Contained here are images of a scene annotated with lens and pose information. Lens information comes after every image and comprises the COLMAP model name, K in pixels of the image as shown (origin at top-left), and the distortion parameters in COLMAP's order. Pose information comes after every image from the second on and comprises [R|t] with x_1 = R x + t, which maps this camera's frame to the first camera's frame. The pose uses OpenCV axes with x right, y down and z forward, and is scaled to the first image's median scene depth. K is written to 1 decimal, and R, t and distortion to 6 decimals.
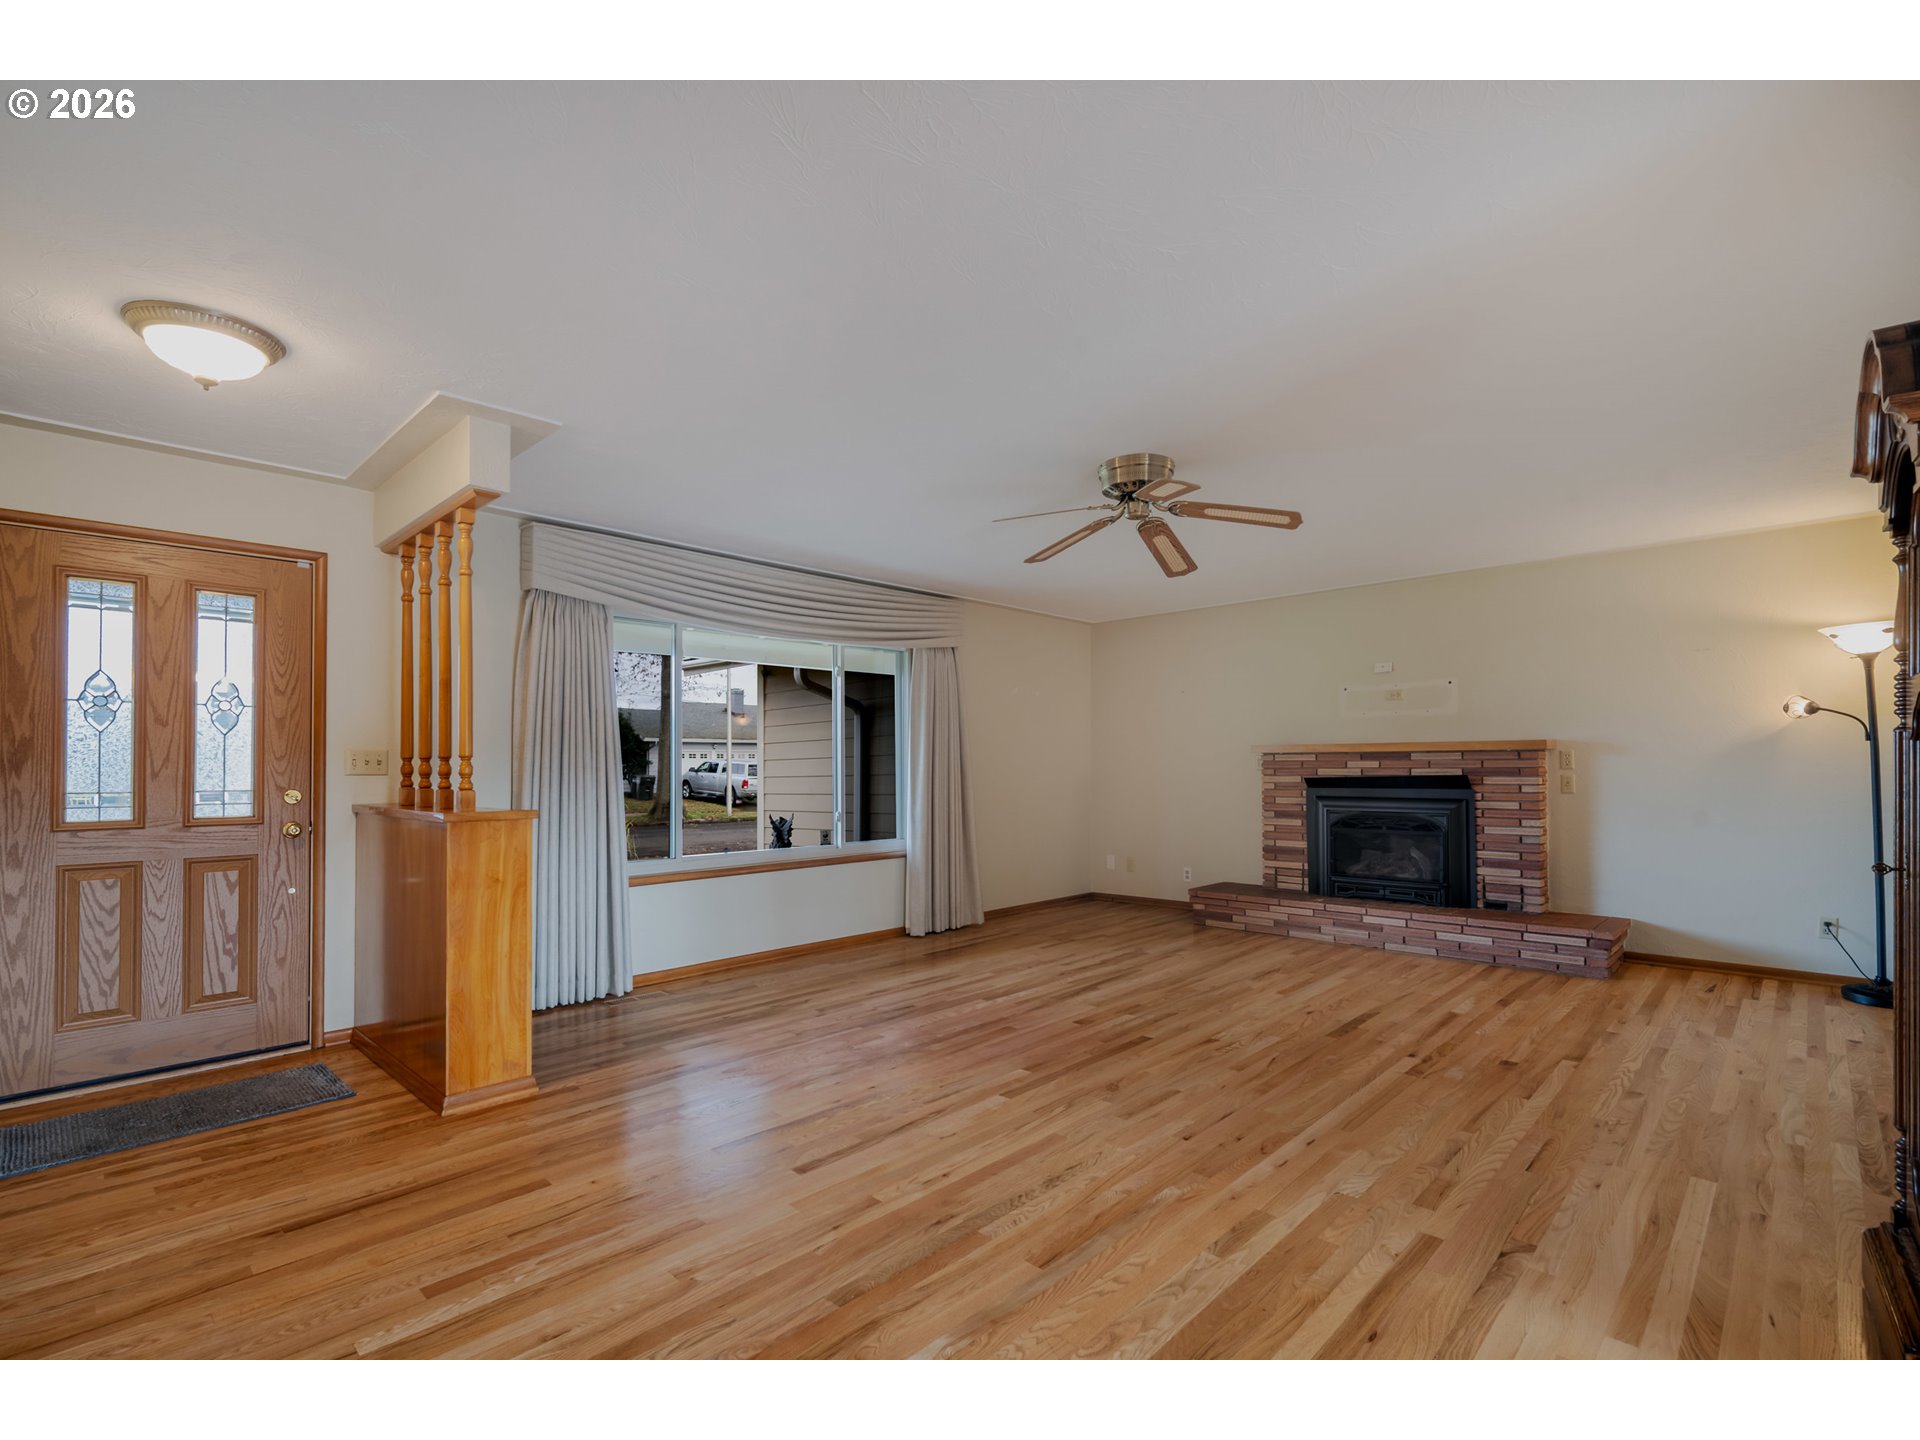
lens RADIAL K [[881.6, 0, 979.5], [0, 881.6, 752.1], [0, 0, 1]] dist [0.000146, 0.000357]
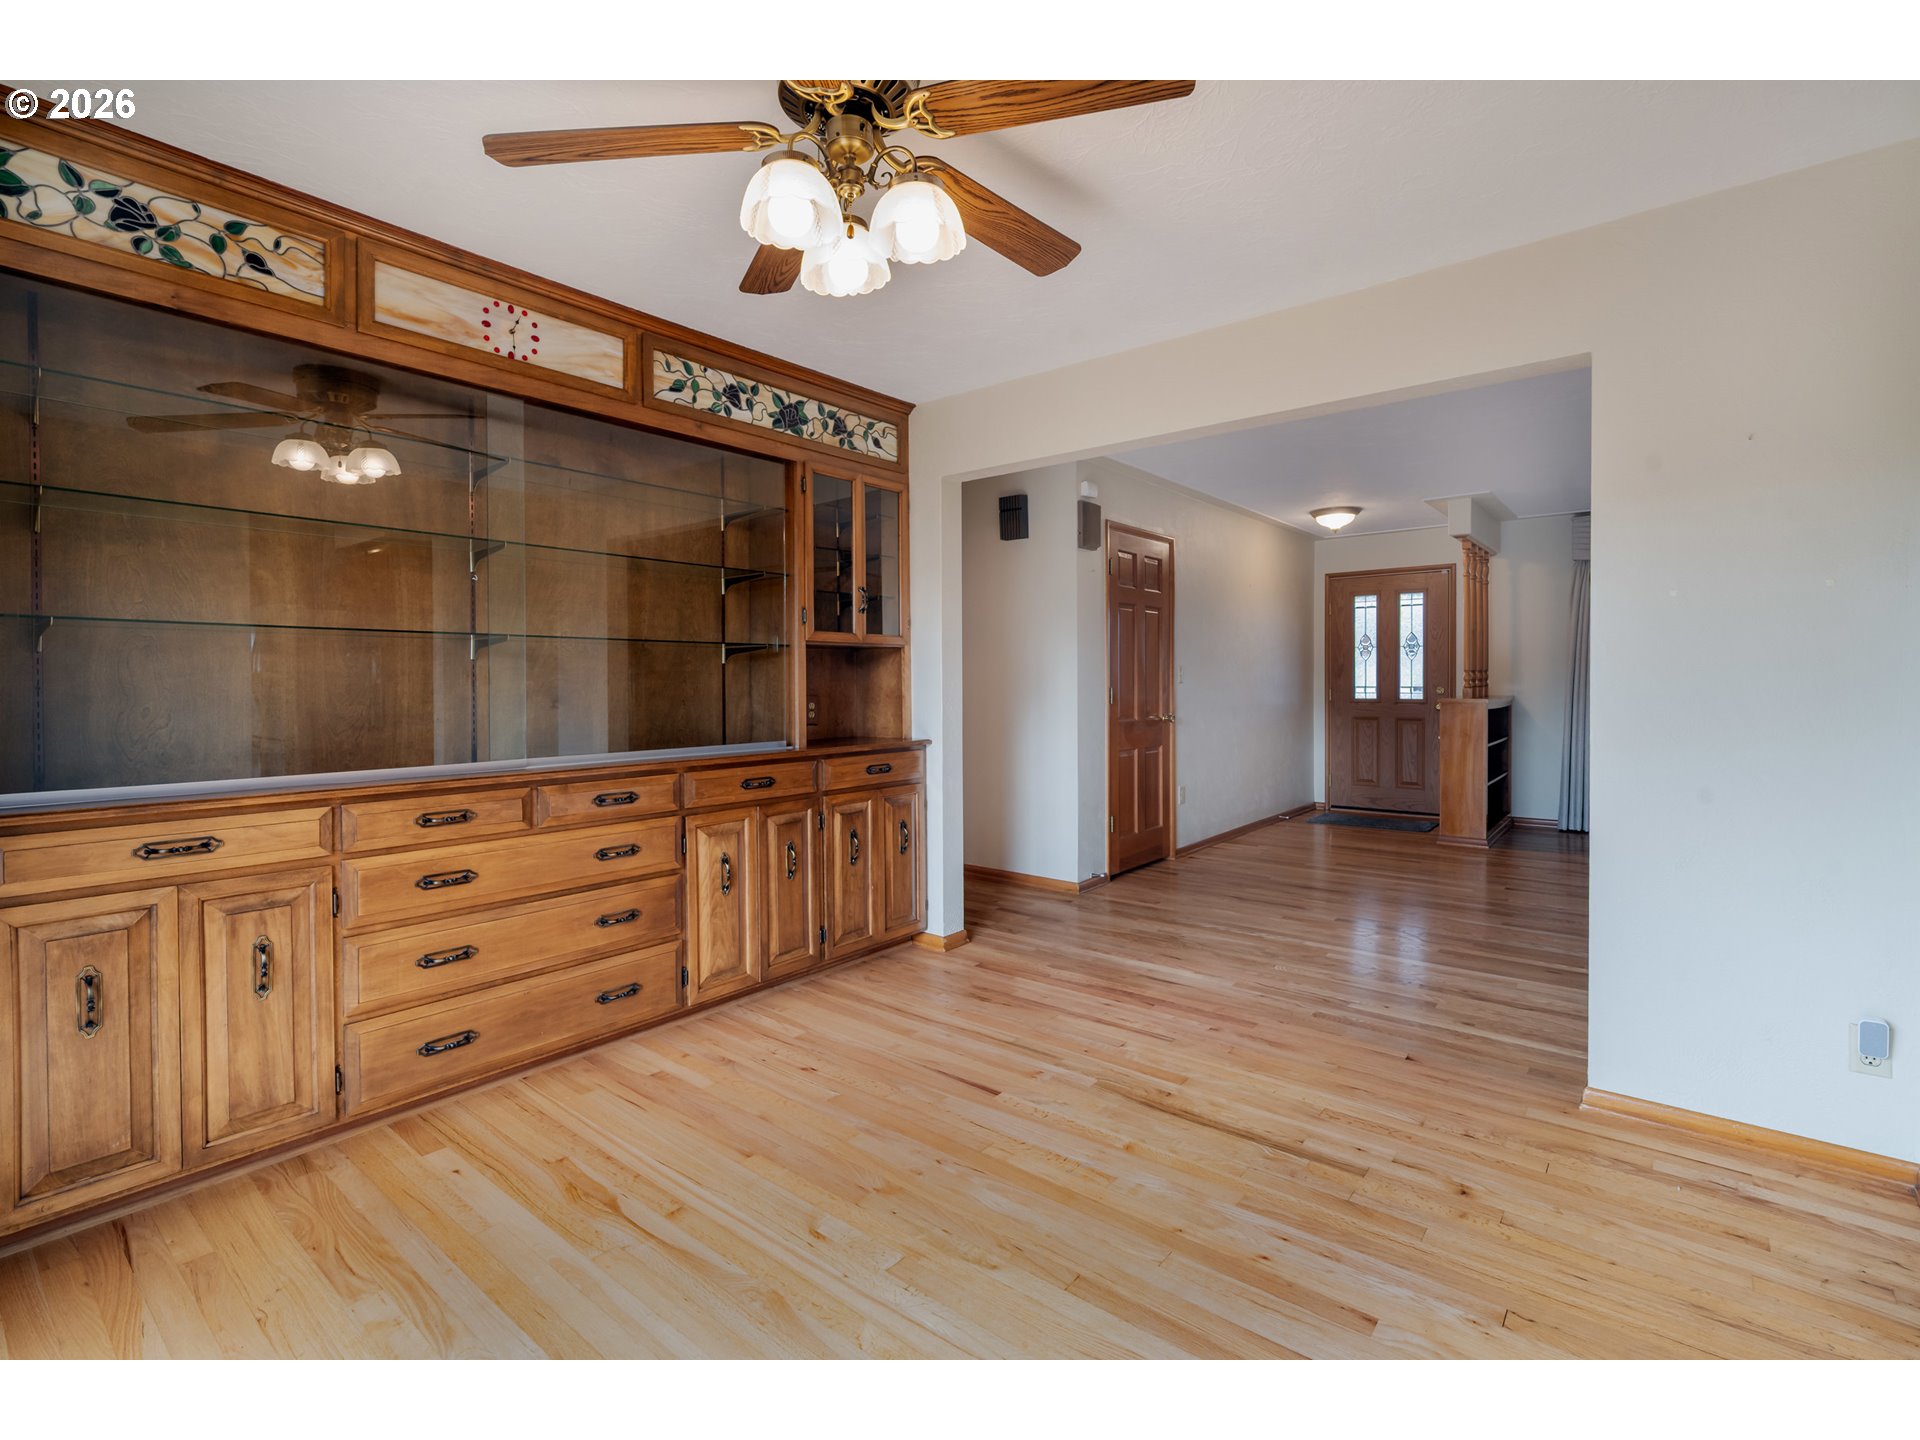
lens RADIAL K [[881.6, 0, 964.1], [0, 881.6, 702.7], [0, 0, 1]] dist [0.000146, 0.000357]
pose [[0.054039, 0.033899, -0.997963, 1.112666], [0.023039, 0.999115, 0.035186, -0.015311], [0.998273, -0.024894, 0.053210, -0.161741]]
